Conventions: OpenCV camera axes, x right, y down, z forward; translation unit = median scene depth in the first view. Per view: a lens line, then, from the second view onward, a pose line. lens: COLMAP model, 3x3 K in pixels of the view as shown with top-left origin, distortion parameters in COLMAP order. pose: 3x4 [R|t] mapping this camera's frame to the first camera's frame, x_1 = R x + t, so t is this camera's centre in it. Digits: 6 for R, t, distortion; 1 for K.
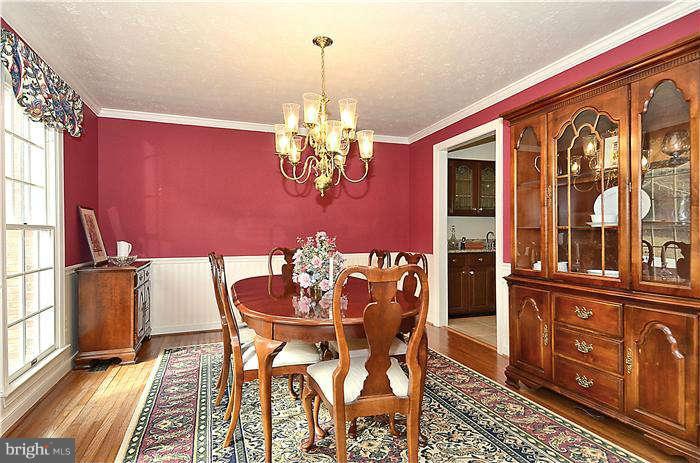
lens RADIAL K [[374.4, 0, 351.4], [0, 374.4, 232.8], [0, 0, 1]] dist [0.002301, 0.000113]
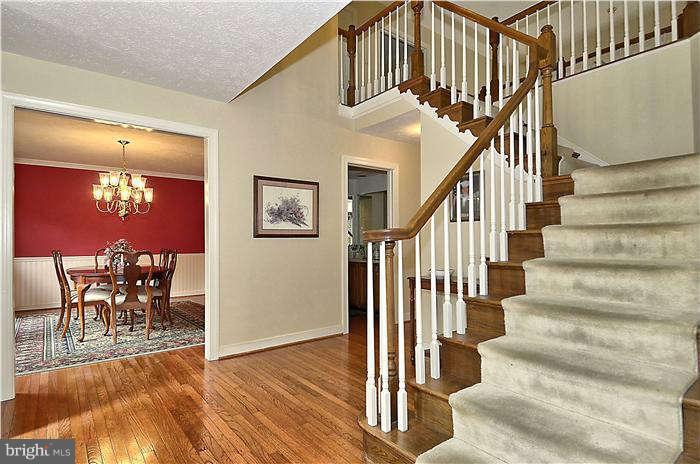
lens RADIAL K [[379.5, 0, 347.7], [0, 379.5, 230.9], [0, 0, 1]] dist [-0.001432, -0.000885]
pose [[0.953478, 0.007601, 0.301367, 0.444935], [0.000404, 0.999649, -0.026492, 0.005405], [-0.301463, 0.025381, 0.953140, -1.230778]]
